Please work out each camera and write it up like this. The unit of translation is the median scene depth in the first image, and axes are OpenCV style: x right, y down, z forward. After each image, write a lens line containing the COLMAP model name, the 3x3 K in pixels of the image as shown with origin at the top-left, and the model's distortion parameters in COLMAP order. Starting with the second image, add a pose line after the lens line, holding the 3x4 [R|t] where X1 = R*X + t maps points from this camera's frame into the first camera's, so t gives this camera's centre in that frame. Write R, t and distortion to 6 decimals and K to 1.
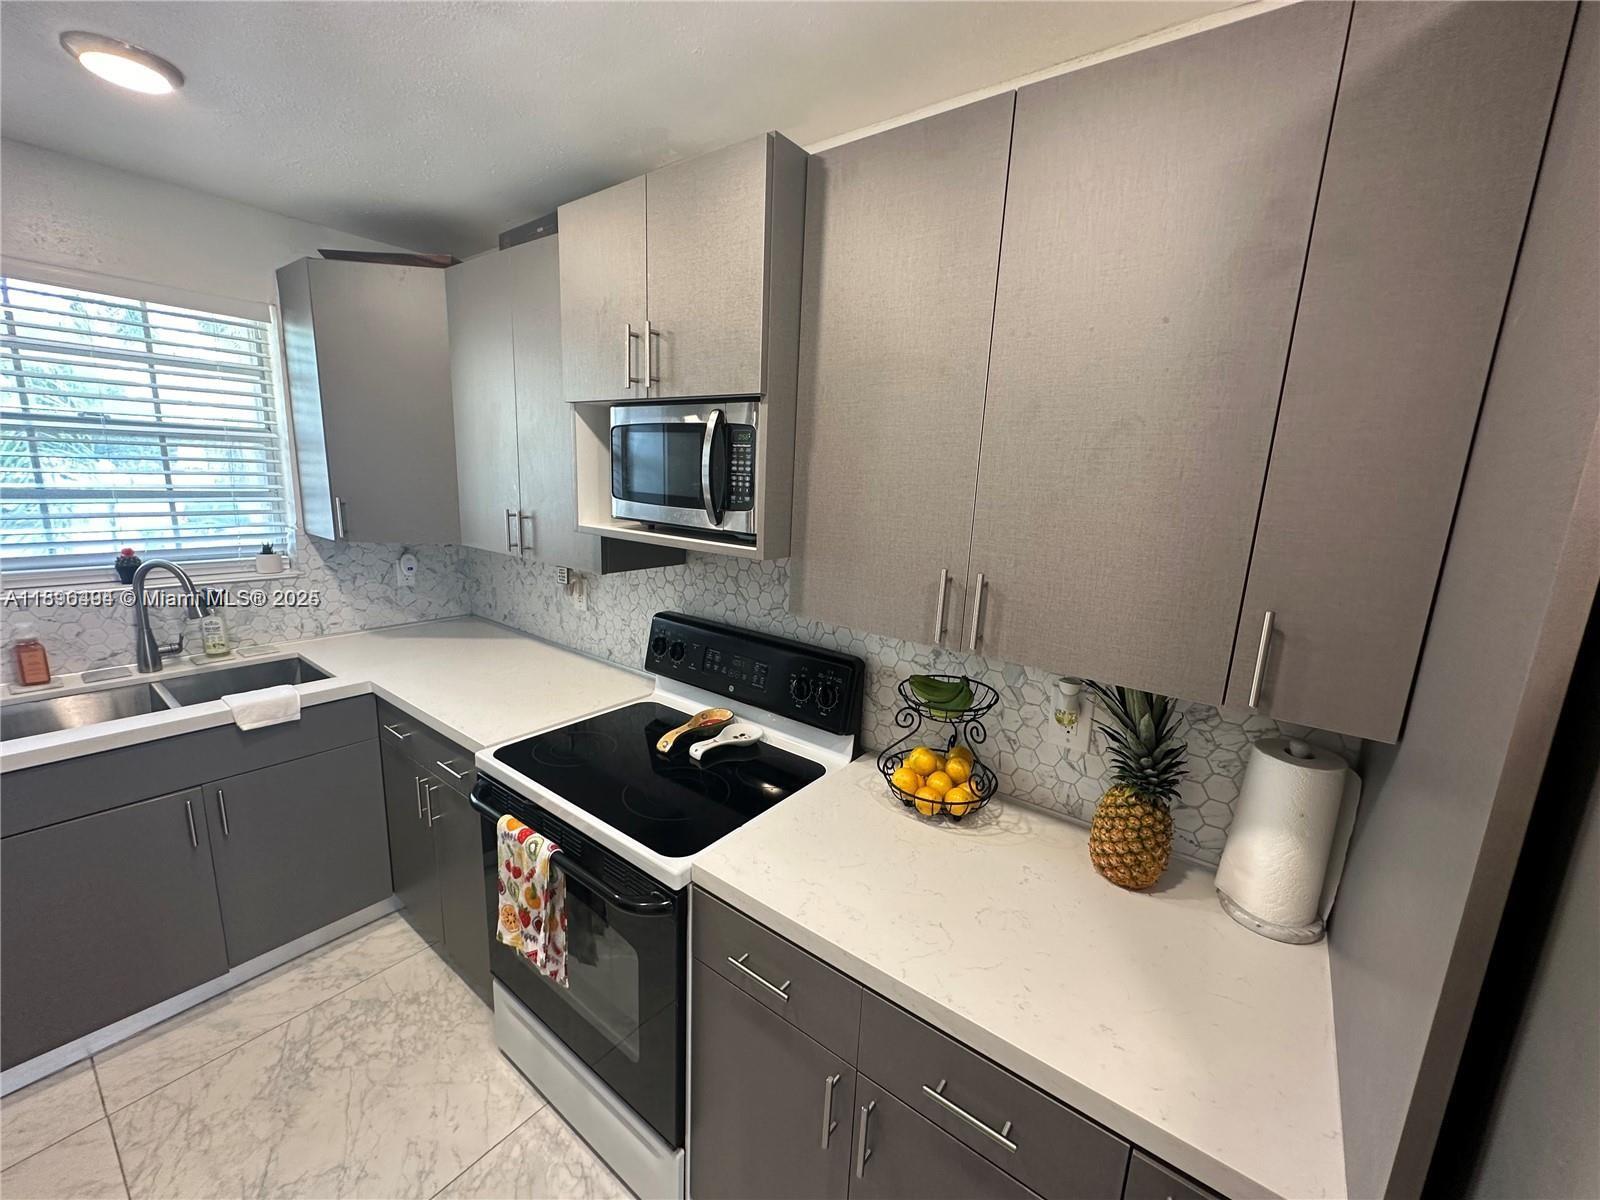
lens RADIAL K [[638.6, 0, 802.6], [0, 638.6, 598.0], [0, 0, 1]] dist [-0.003876, 0.000888]
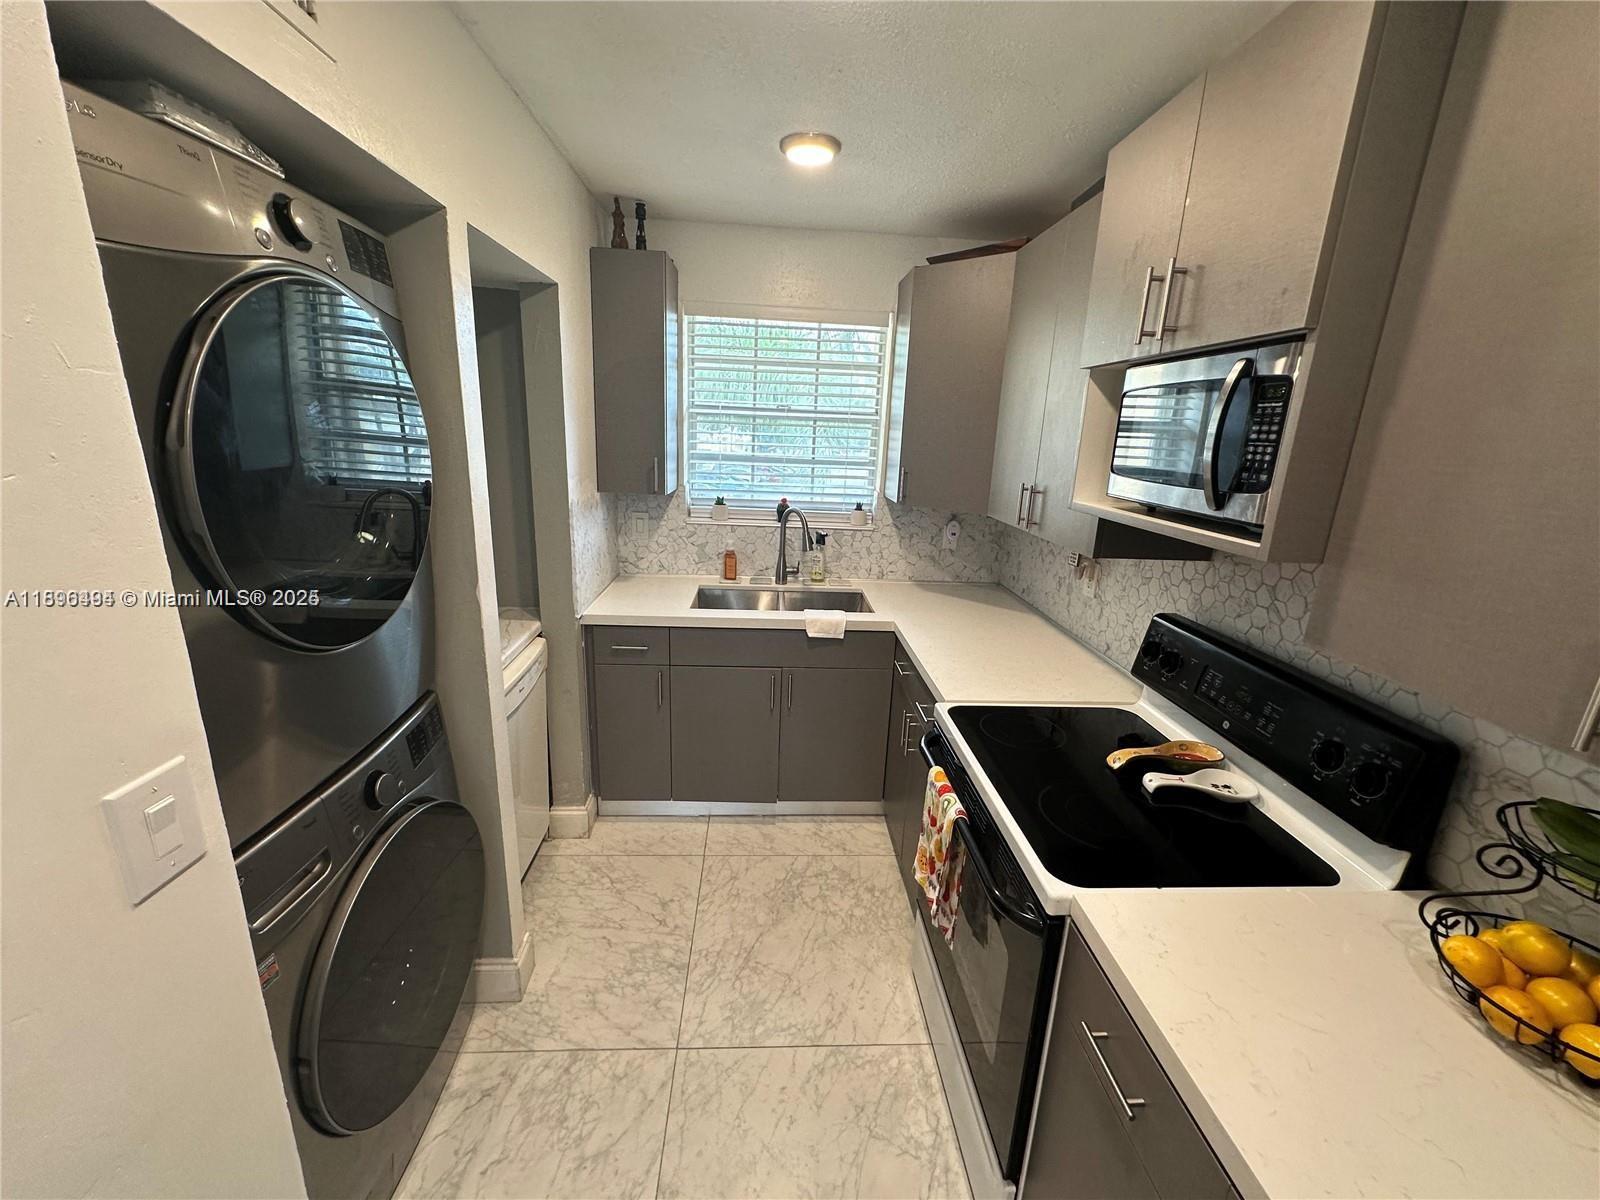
lens RADIAL K [[638.6, 0, 801.4], [0, 638.6, 597.6], [0, 0, 1]] dist [-0.003876, 0.000888]
pose [[0.642874, 0.179181, -0.744719, 0.108808], [-0.161148, 0.982133, 0.097193, -0.002895], [0.748829, 0.057527, 0.660262, 0.089875]]
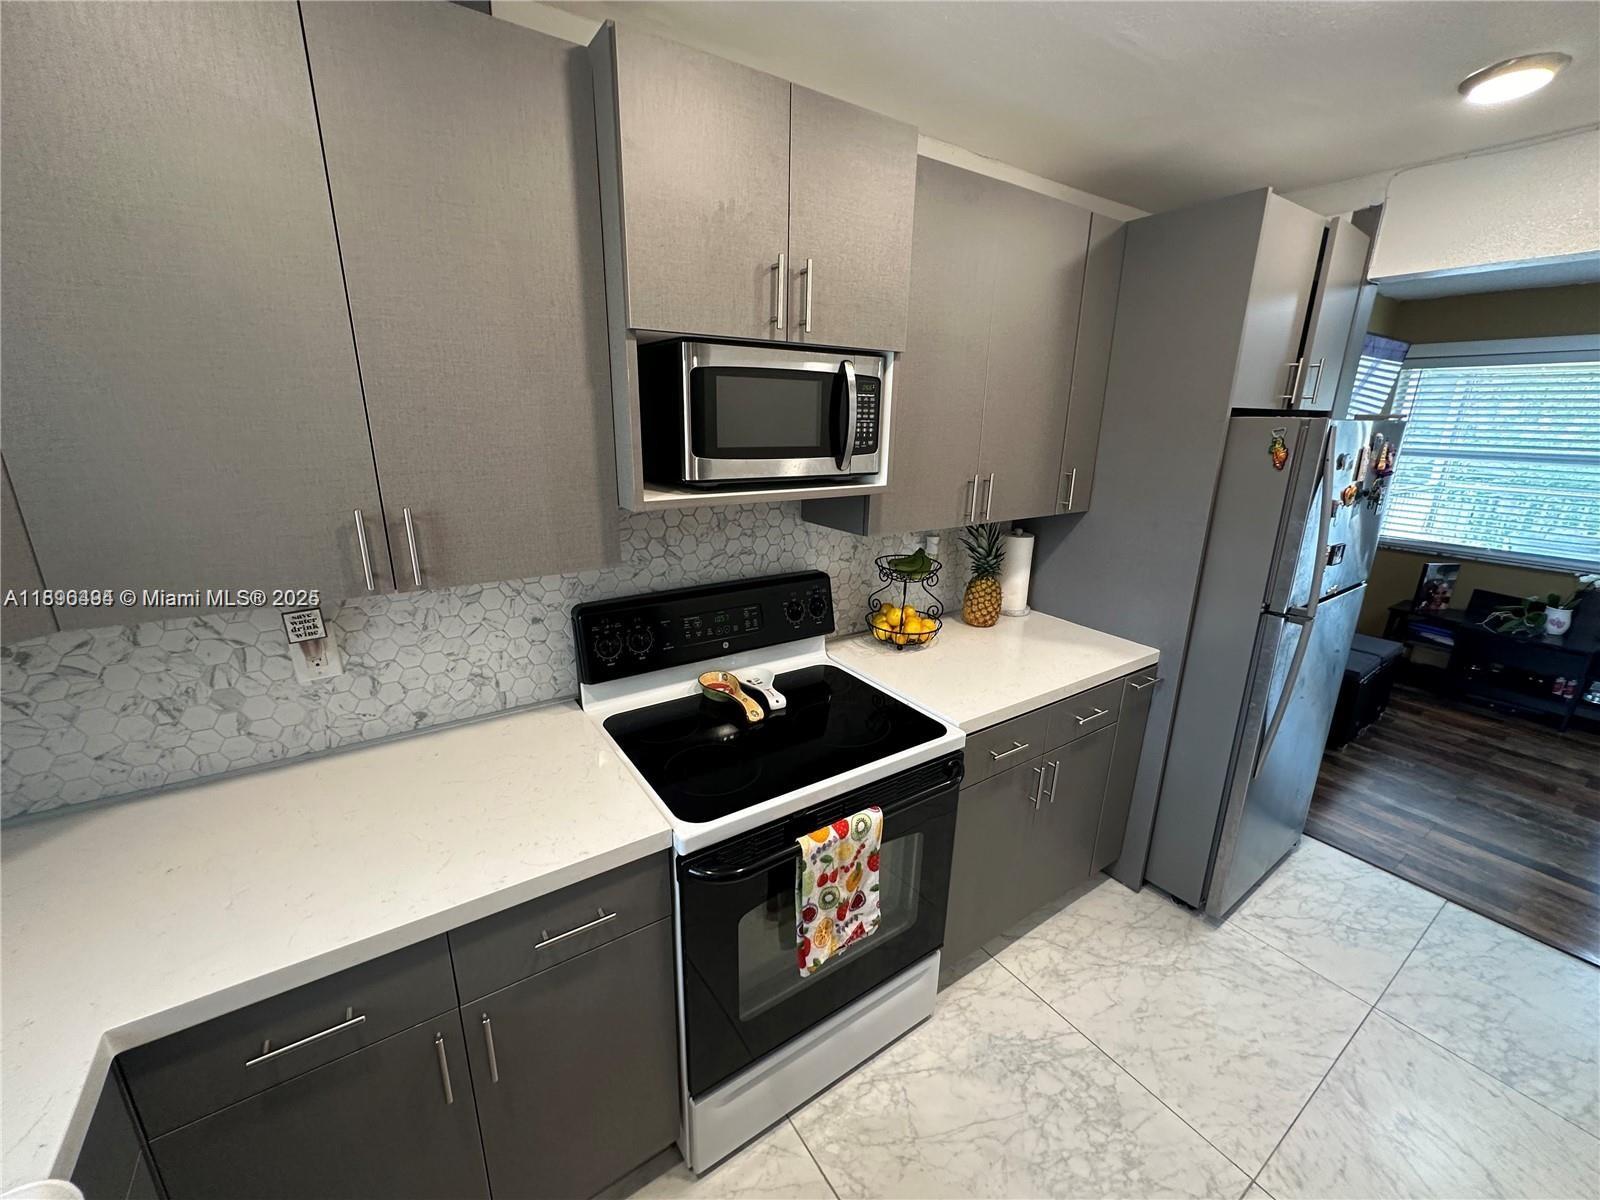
lens RADIAL K [[638.6, 0, 802.8], [0, 638.6, 597.3], [0, 0, 1]] dist [-0.003876, 0.000888]
pose [[0.323350, -0.302460, 0.896640, -0.936546], [0.182601, 0.949677, 0.254500, -0.155199], [-0.928494, 0.081434, 0.362307, 0.542793]]
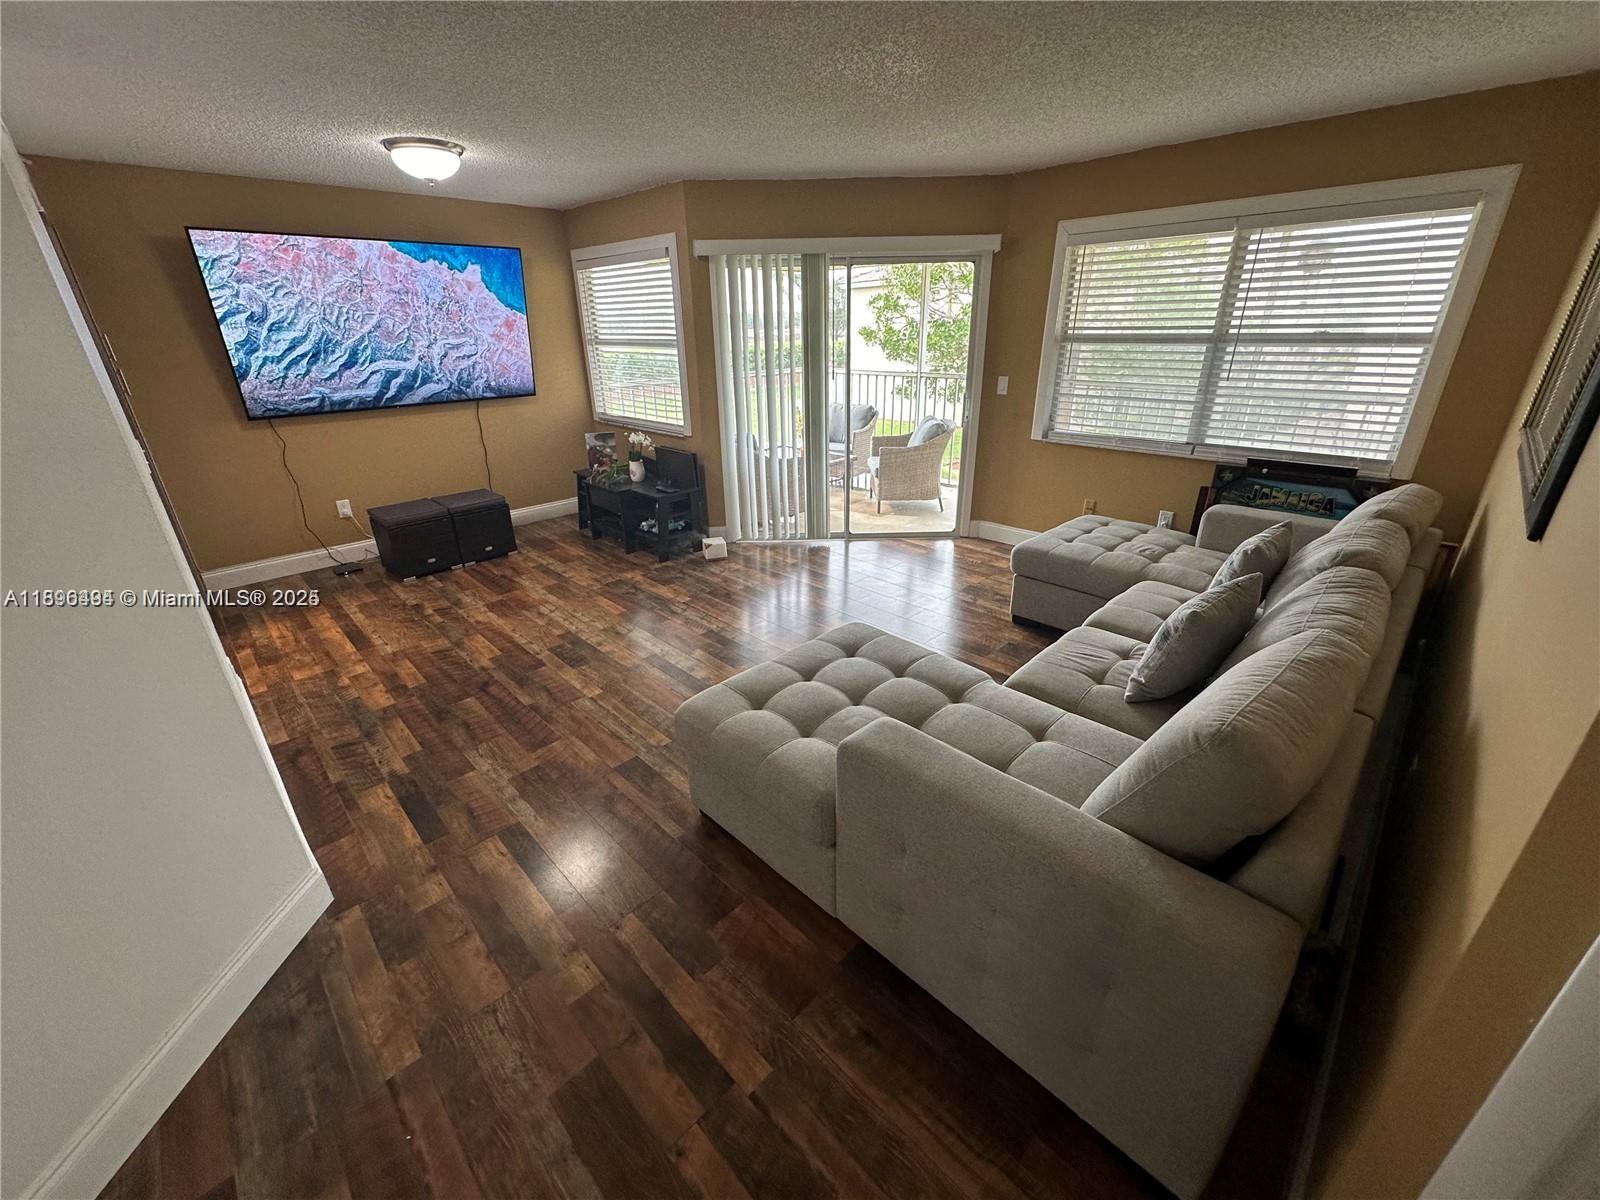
lens RADIAL K [[638.6, 0, 800.6], [0, 638.6, 599.2], [0, 0, 1]] dist [-0.003876, 0.000888]
pose [[0.134865, -0.443553, 0.886043, -0.887663], [0.211760, 0.886455, 0.411527, 0.412462], [-0.967972, 0.132128, 0.213478, -2.227639]]
